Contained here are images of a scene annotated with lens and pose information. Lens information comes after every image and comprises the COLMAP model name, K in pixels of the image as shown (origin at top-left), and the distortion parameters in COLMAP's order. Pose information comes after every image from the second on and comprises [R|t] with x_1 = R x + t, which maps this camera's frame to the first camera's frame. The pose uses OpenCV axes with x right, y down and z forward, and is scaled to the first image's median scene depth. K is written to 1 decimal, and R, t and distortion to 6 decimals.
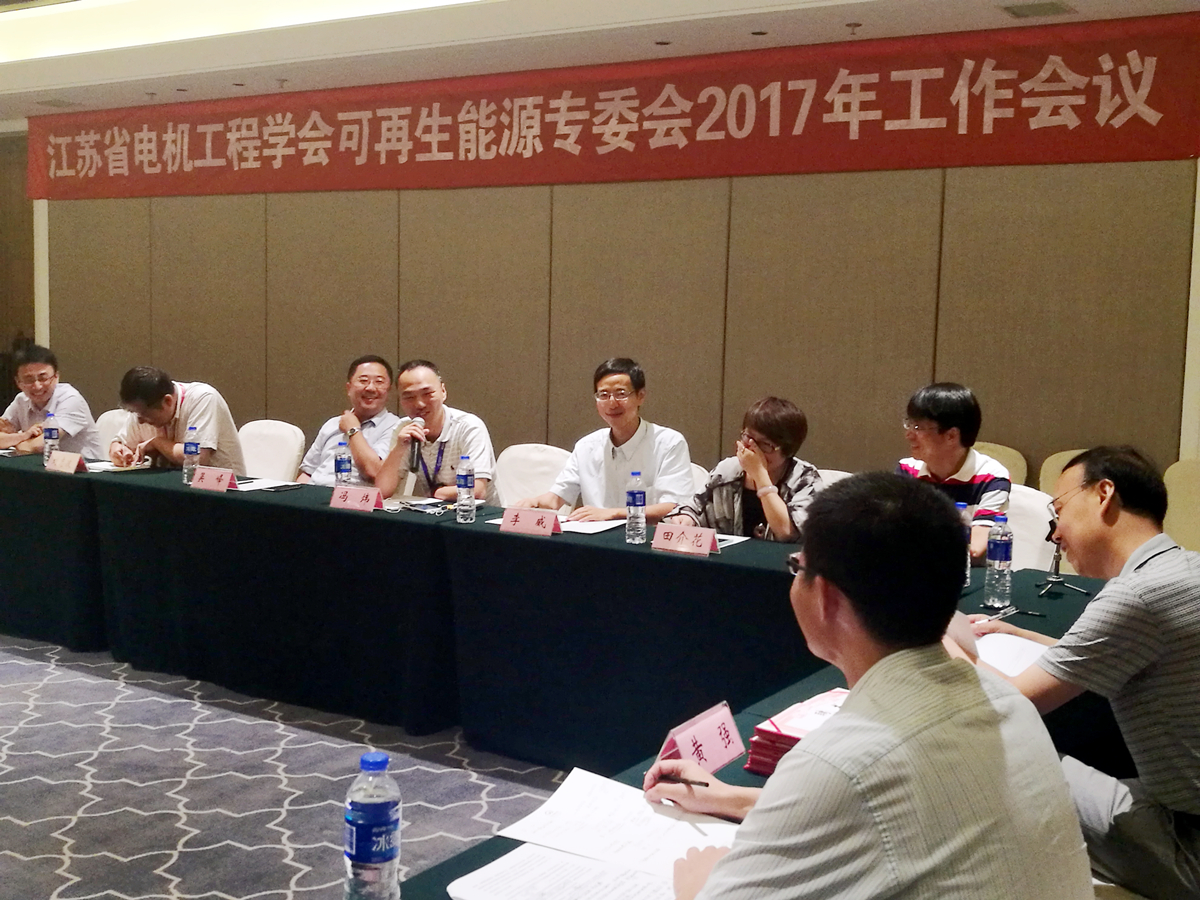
lens RADIAL K [[1400.1, 0, 600.0], [0, 1400.1, 450.0], [0, 0, 1]] dist [0.211443, -0.759042]
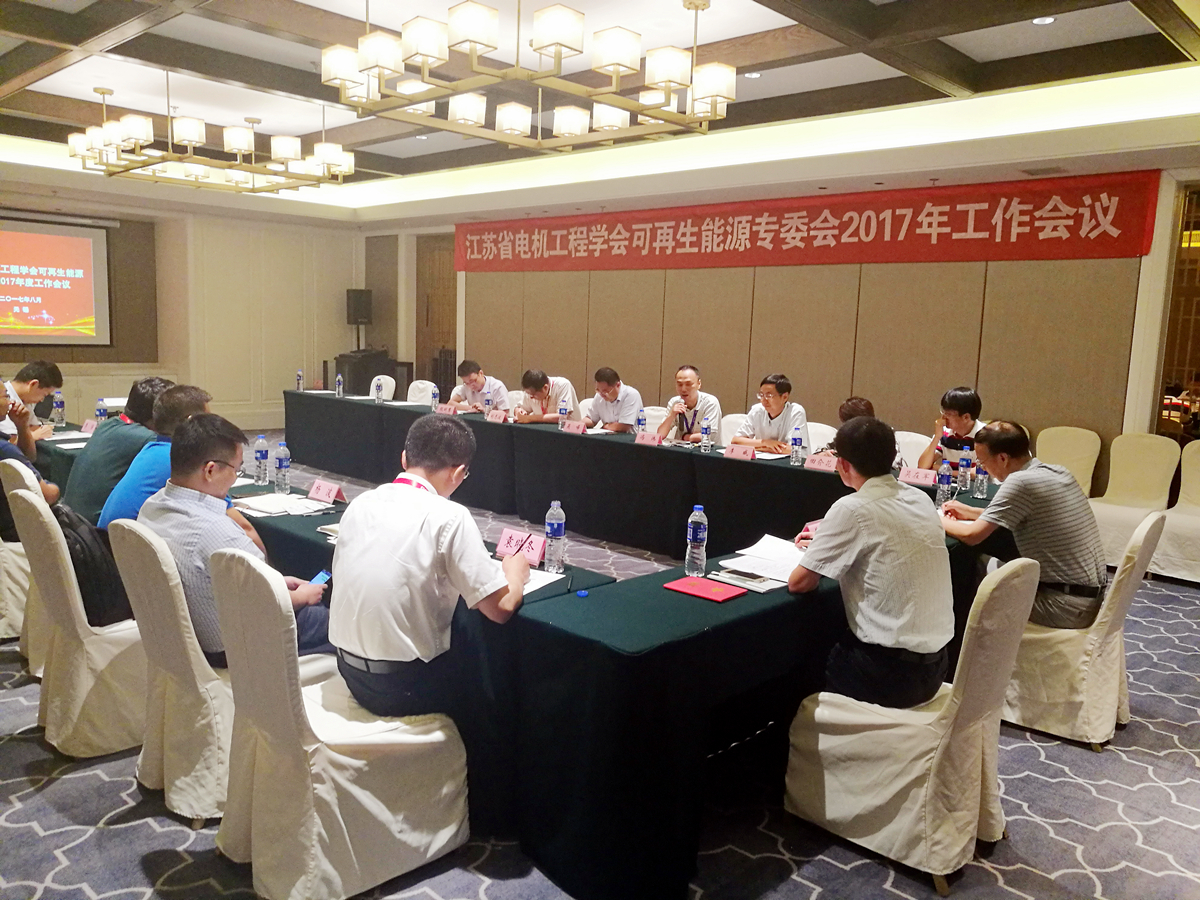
lens RADIAL K [[959.7, 0, 600.0], [0, 959.7, 450.0], [0, 0, 1]] dist [-0.001654, 0.006728]
pose [[0.982784, 0.034185, -0.181568, 0.000428], [-0.029840, 0.999200, 0.026611, 0.011598], [0.182333, -0.020735, 0.983018, -0.204765]]
